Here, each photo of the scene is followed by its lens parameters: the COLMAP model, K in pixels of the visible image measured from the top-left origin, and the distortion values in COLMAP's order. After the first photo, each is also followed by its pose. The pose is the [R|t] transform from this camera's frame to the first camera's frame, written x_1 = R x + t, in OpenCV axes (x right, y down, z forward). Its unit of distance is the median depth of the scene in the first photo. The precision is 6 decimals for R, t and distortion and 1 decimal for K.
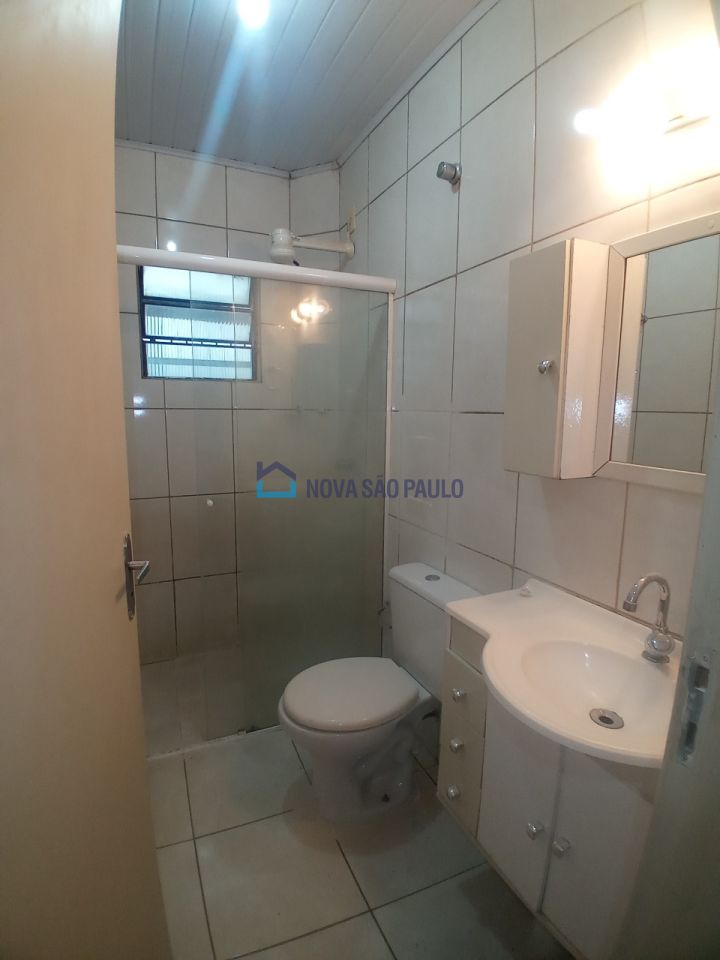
lens RADIAL K [[485.5, 0, 360.0], [0, 485.5, 480.0], [0, 0, 1]] dist [-0.000331, -0.040516]
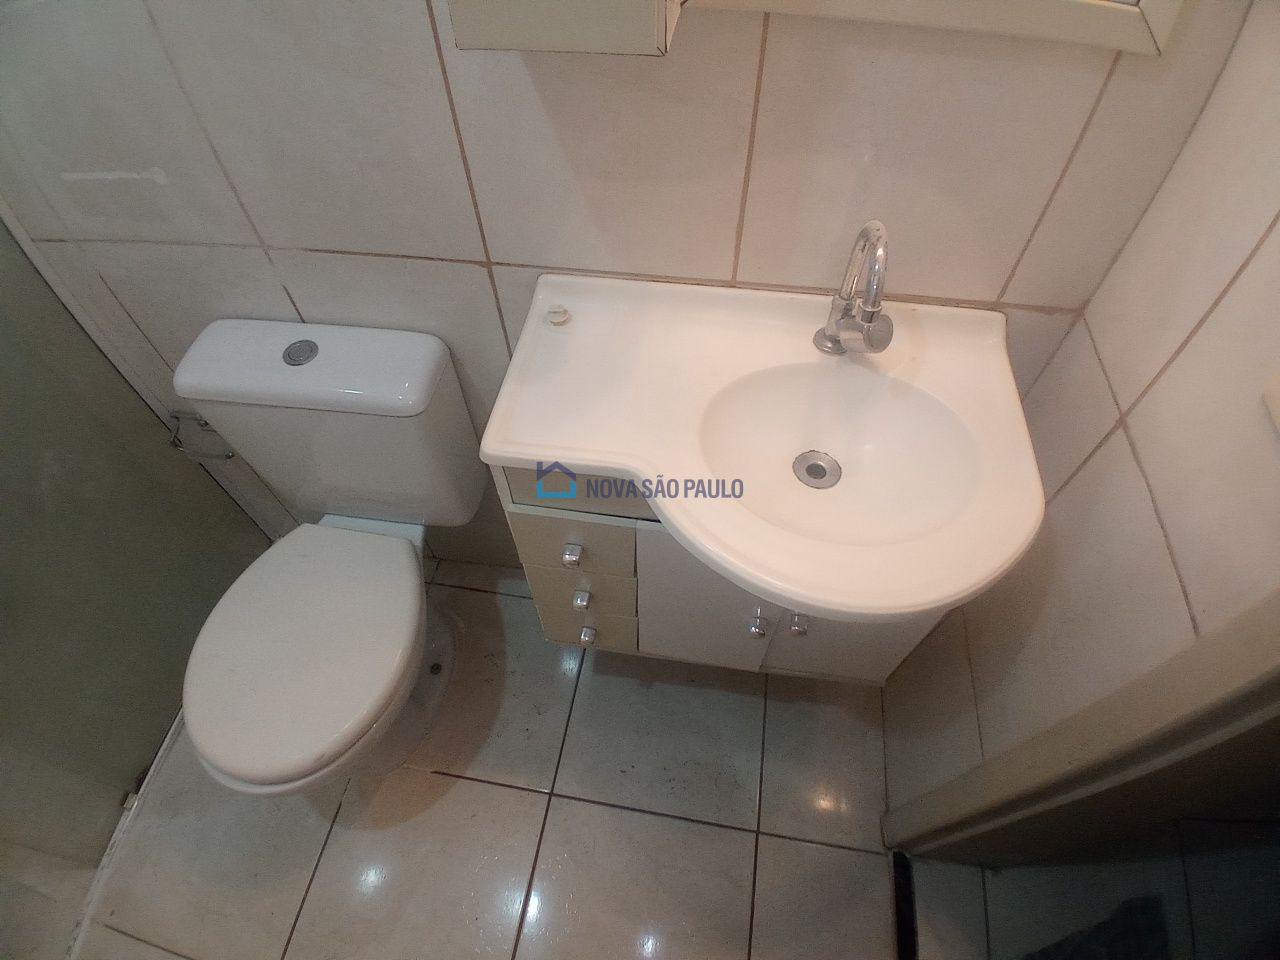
lens RADIAL K [[647.3, 0, 639.1], [0, 647.3, 501.8], [0, 0, 1]] dist [-0.000331, -0.040516]
pose [[0.559683, -0.693225, 0.454085, -0.034187], [0.142953, 0.620492, 0.771073, -0.118939], [-0.816284, -0.366644, 0.446378, 0.471928]]
